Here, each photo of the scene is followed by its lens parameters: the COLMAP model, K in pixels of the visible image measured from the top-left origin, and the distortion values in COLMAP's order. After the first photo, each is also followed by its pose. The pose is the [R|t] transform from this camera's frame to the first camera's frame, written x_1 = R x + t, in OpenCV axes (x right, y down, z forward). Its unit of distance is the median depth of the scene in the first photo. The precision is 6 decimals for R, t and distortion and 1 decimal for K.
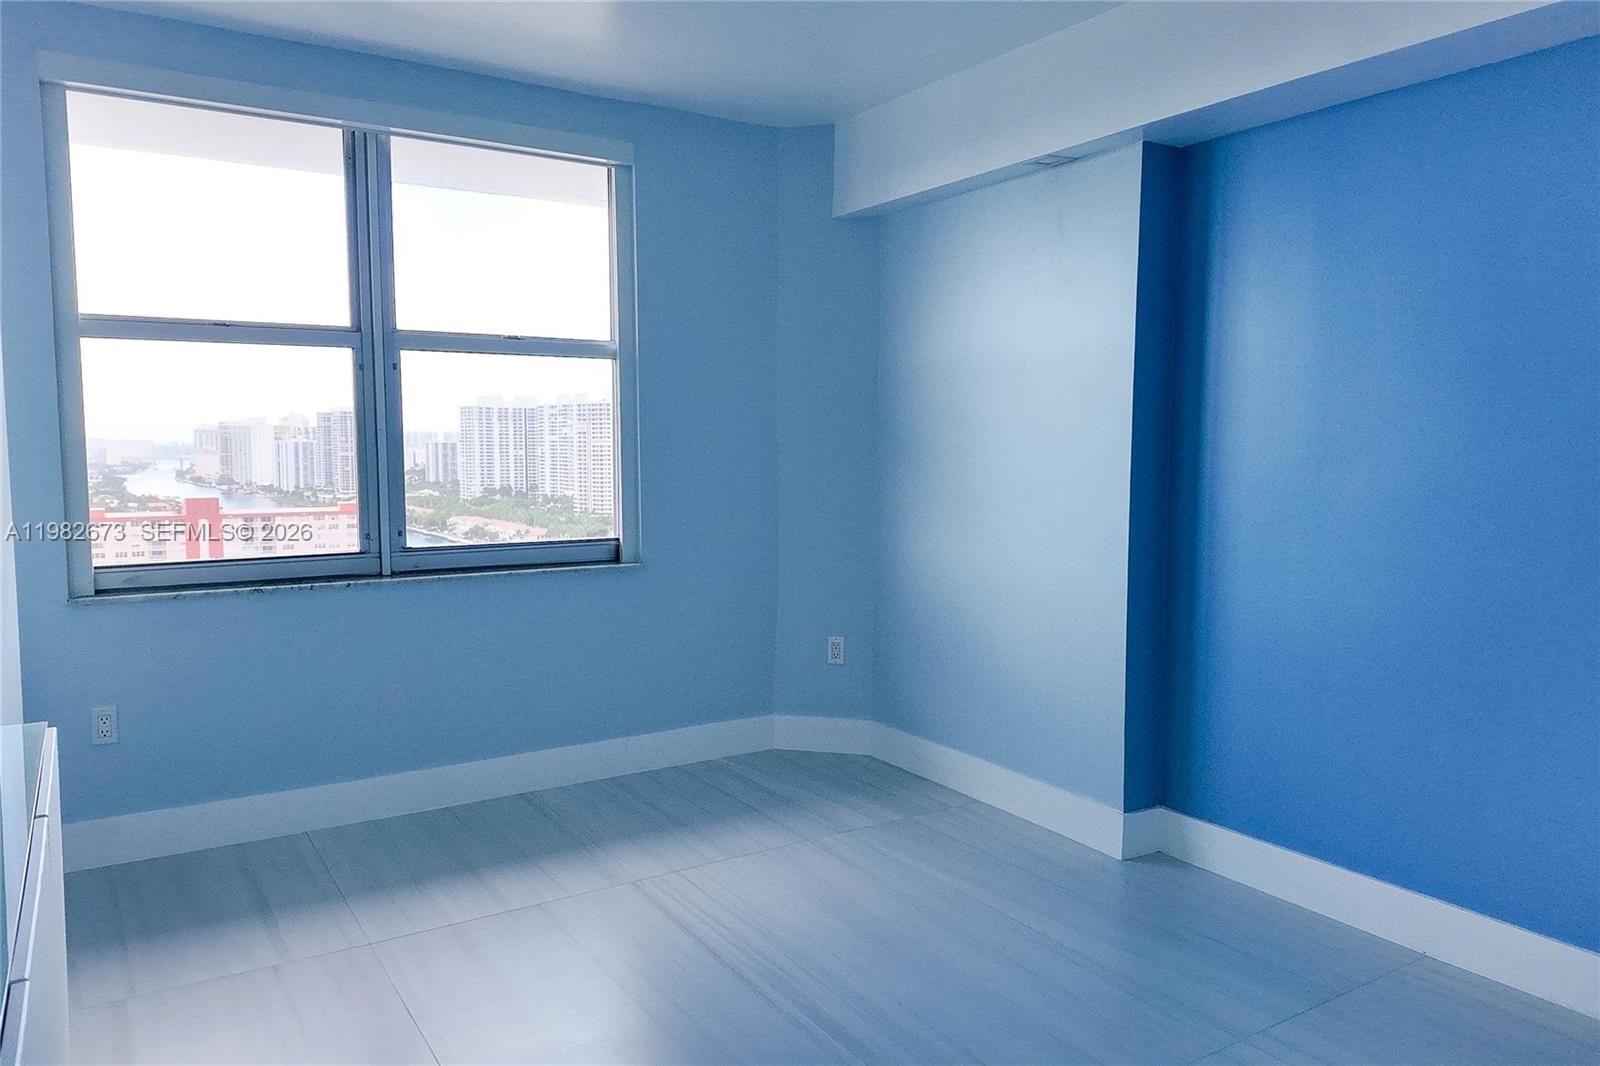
lens RADIAL K [[1107.5, 0, 791.2], [0, 1107.5, 531.9], [0, 0, 1]] dist [0.064507, -0.070734]
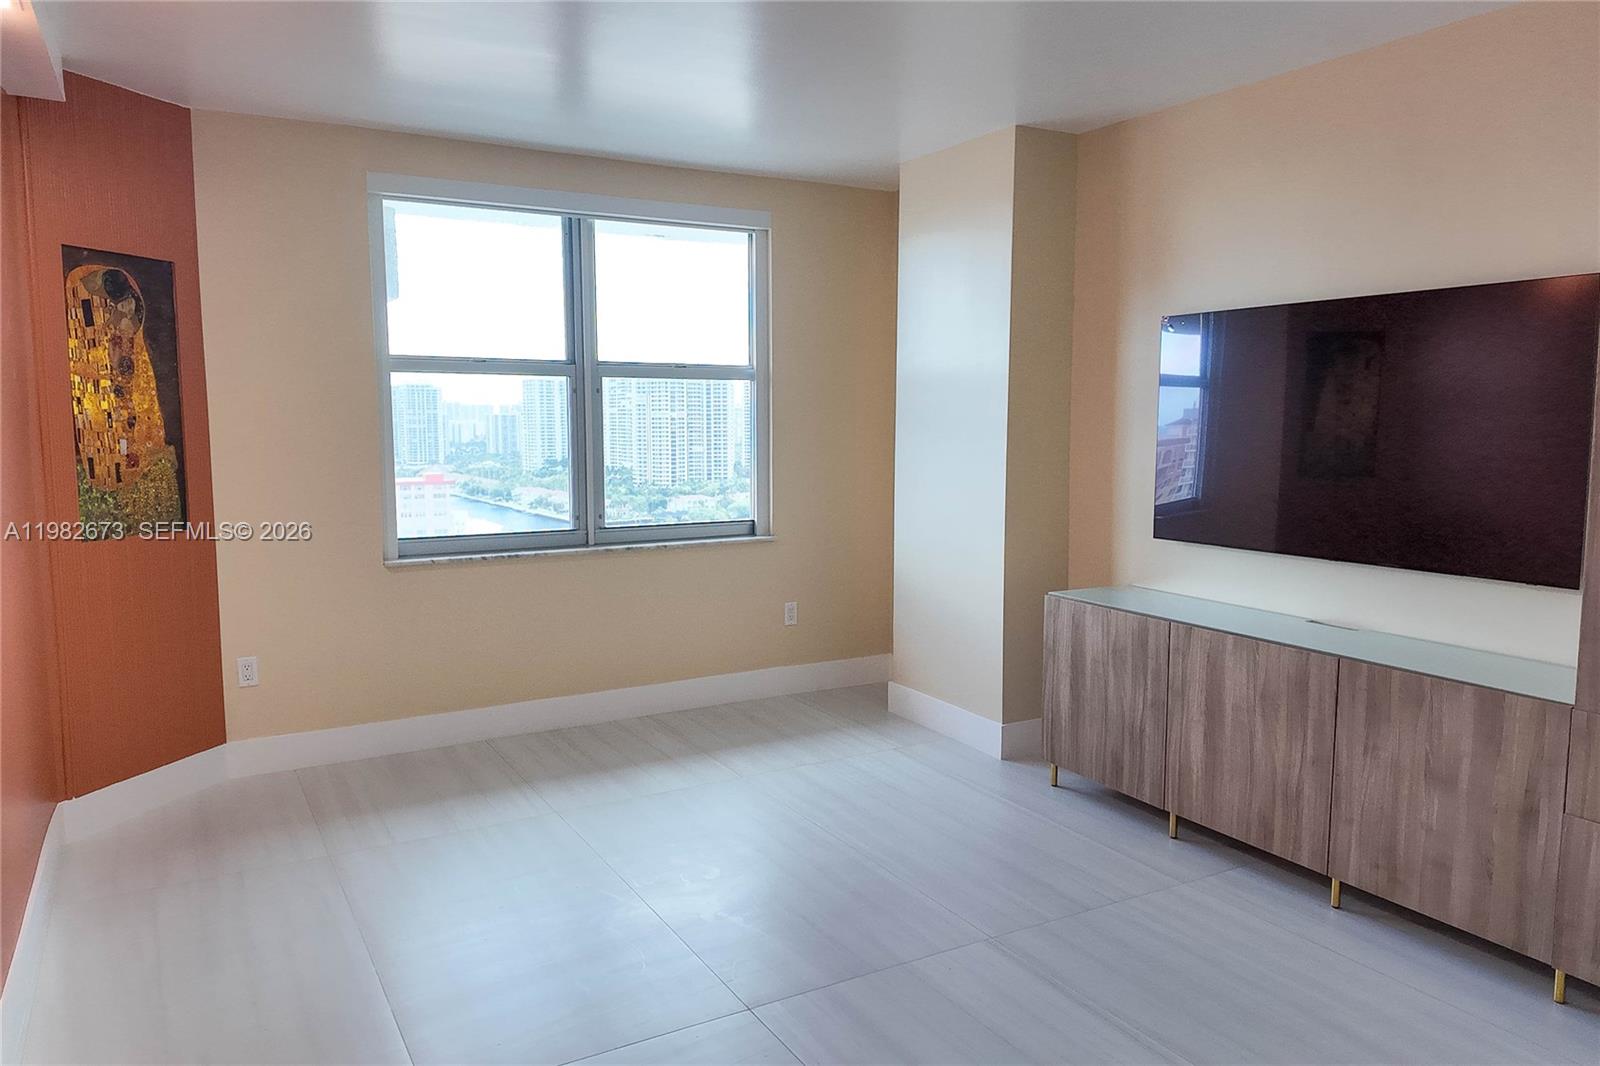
lens RADIAL K [[1107.5, 0, 791.2], [0, 1107.5, 531.9], [0, 0, 1]] dist [0.064507, -0.070734]
pose [[0.998841, 0.001807, -0.048093, -0.051336], [-0.000532, 0.999649, 0.026501, -0.011180], [0.048124, -0.026445, 0.998491, -0.298953]]
